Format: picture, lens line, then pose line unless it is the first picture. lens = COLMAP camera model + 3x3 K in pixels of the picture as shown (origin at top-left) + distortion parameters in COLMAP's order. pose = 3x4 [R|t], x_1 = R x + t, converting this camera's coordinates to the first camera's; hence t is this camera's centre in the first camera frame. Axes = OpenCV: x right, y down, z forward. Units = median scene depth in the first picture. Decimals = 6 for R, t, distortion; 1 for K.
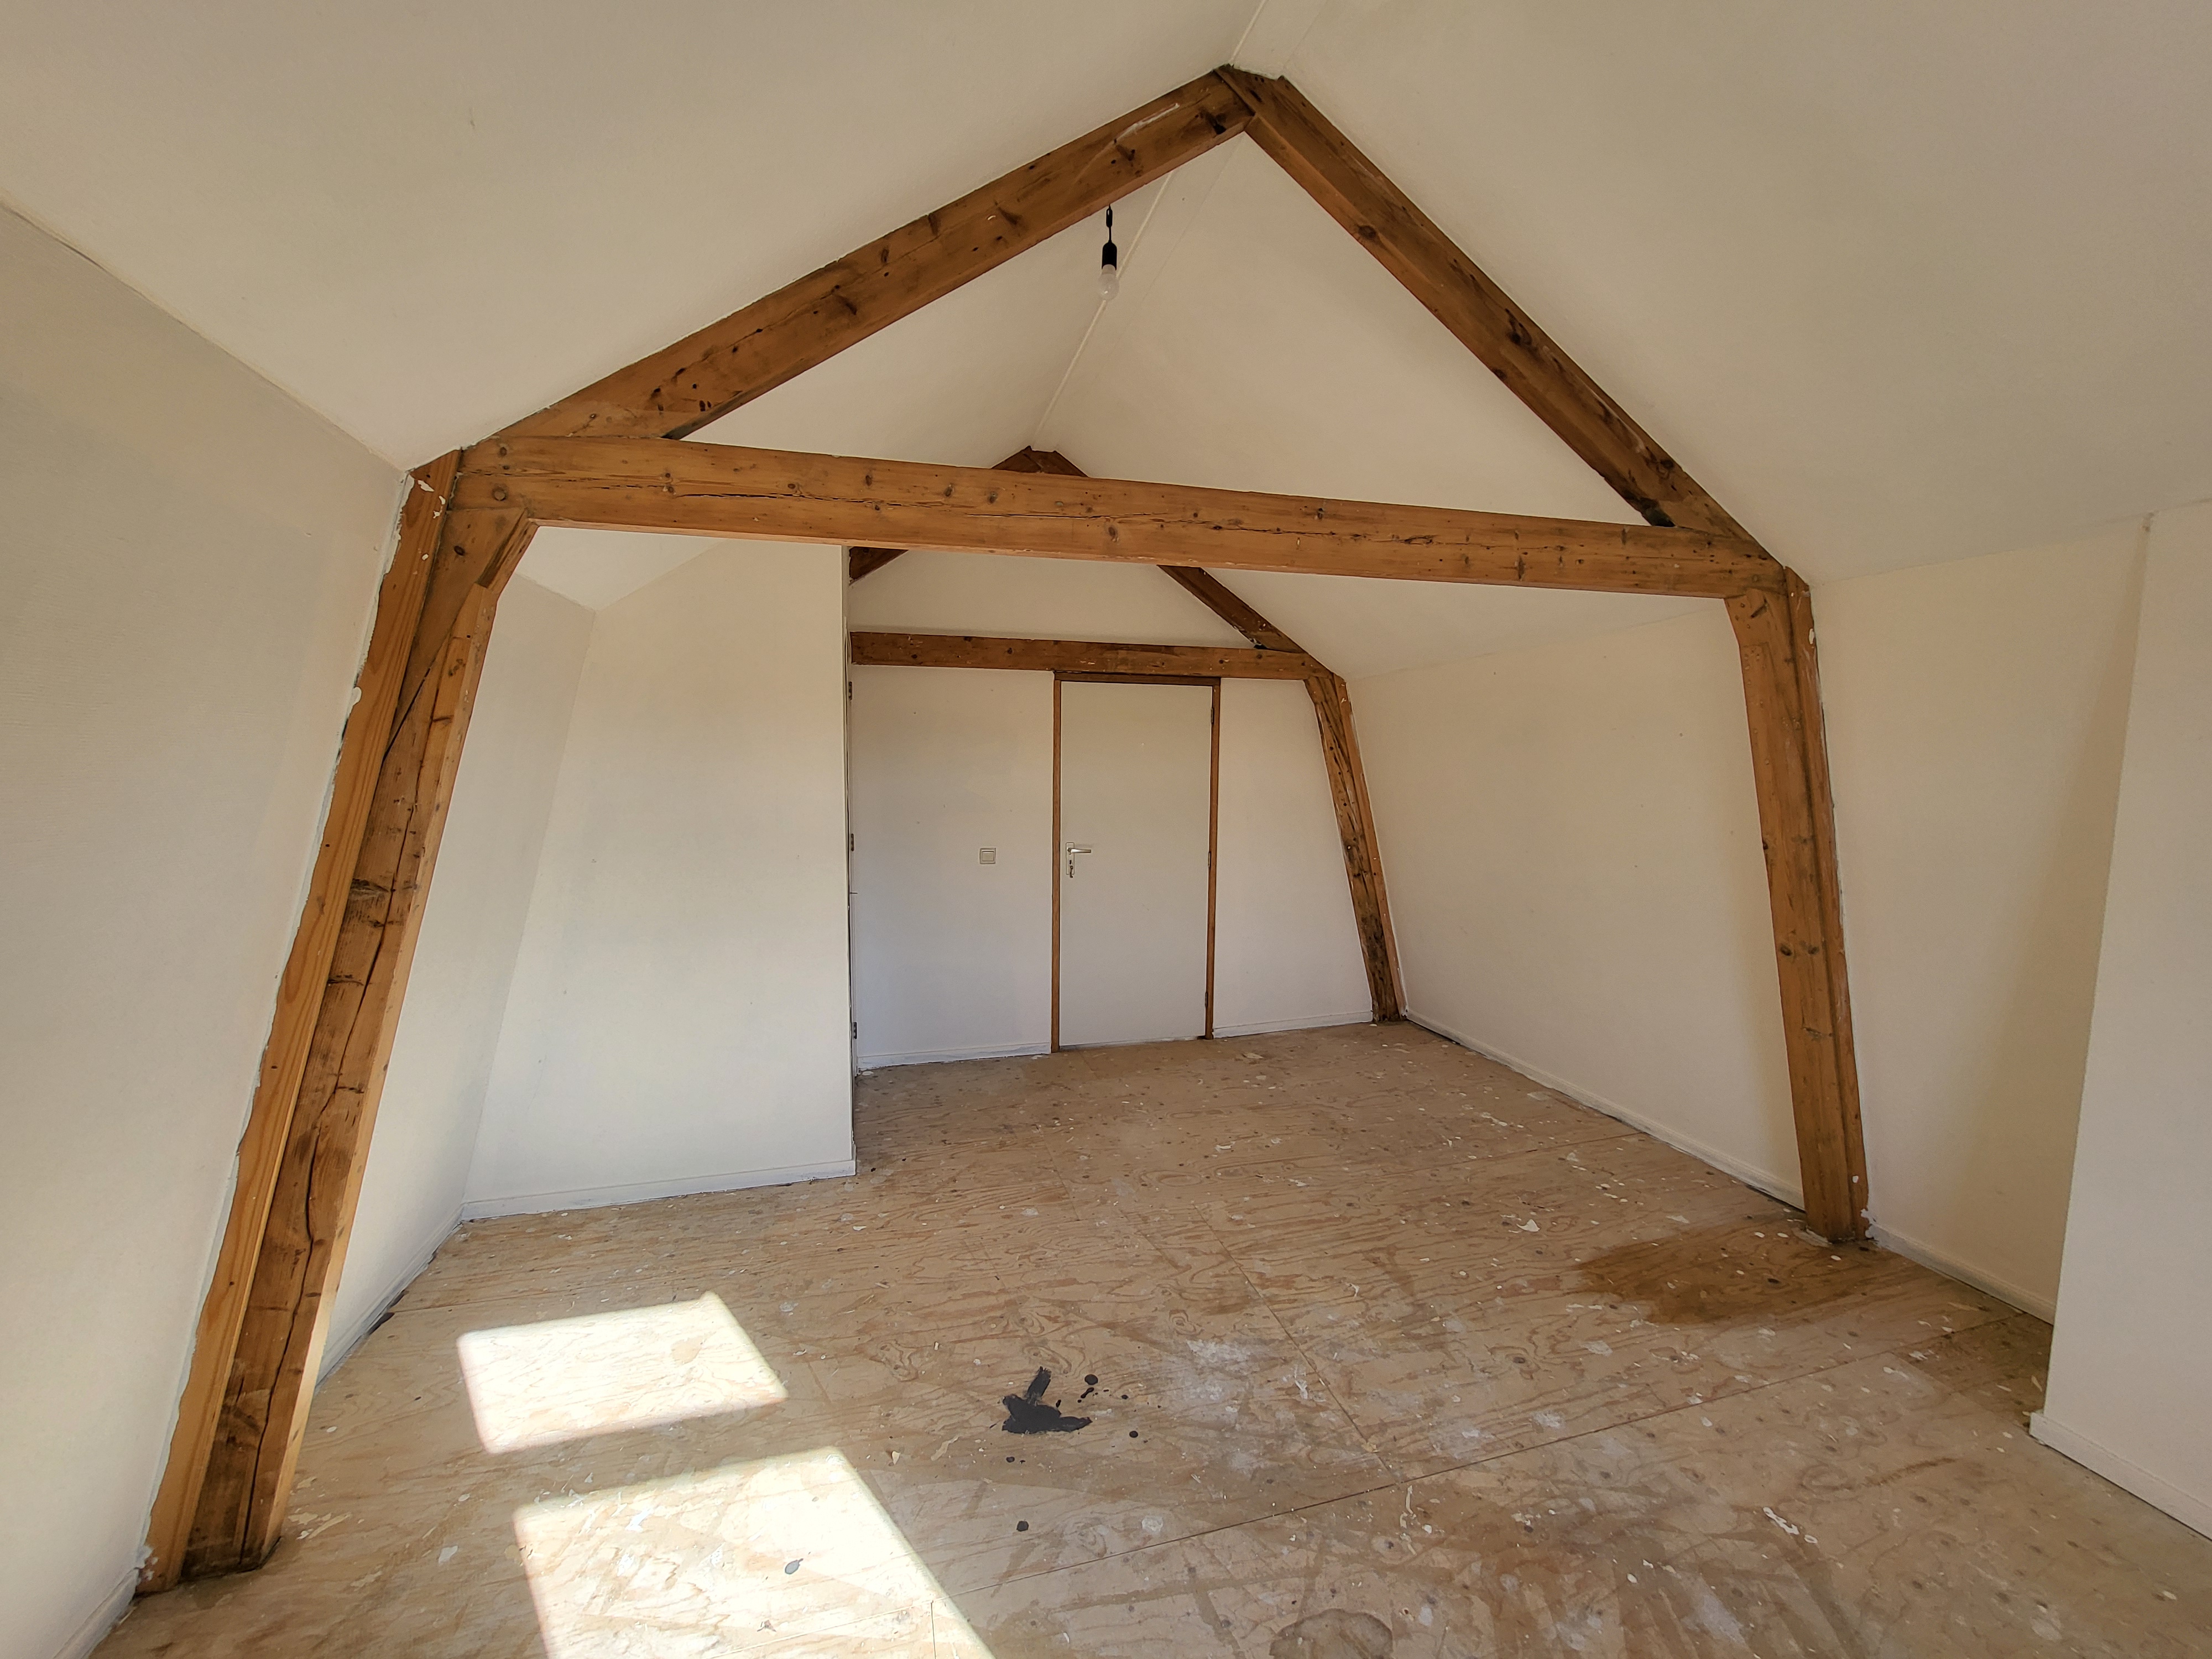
lens RADIAL K [[876.3, 0, 1106.0], [0, 876.3, 829.7], [0, 0, 1]] dist [-0.001053, -0.000072]
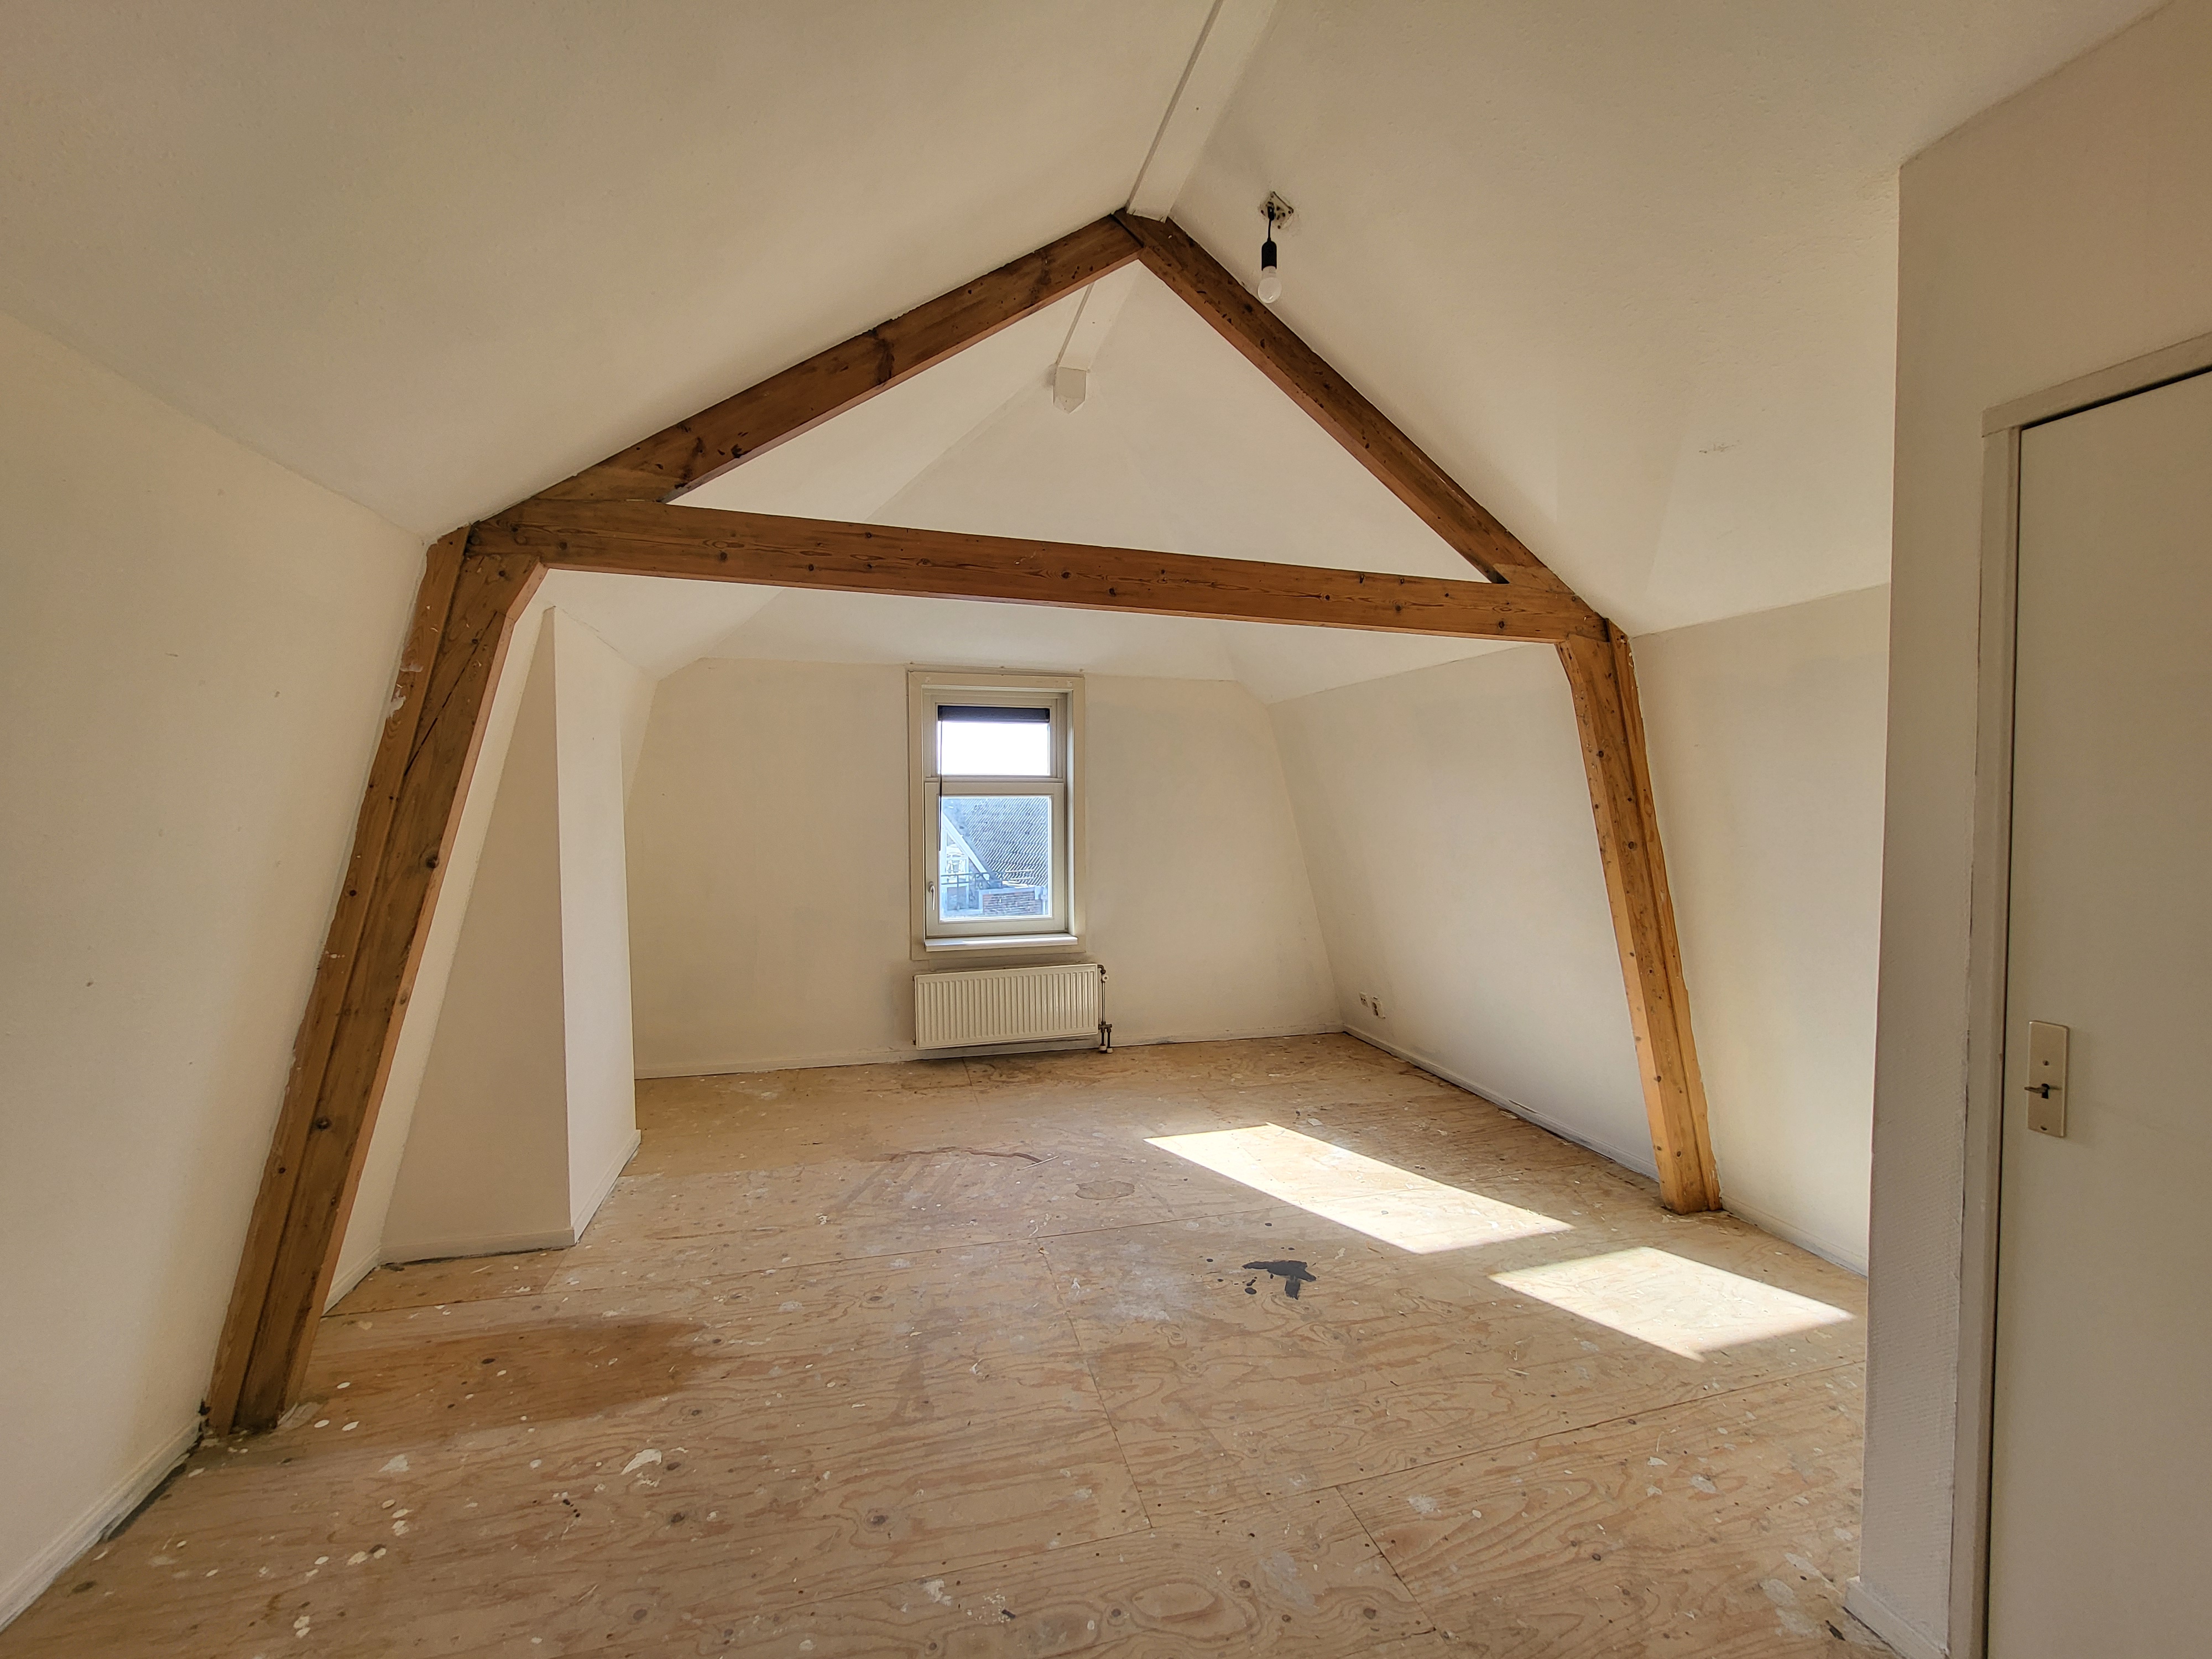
lens RADIAL K [[876.3, 0, 1106.1], [0, 876.3, 825.9], [0, 0, 1]] dist [-0.001053, -0.000072]
pose [[-0.999959, -0.008754, -0.002202, 0.169985], [-0.008931, 0.994963, 0.099848, -0.107318], [0.001317, 0.099863, -0.995000, 1.918450]]
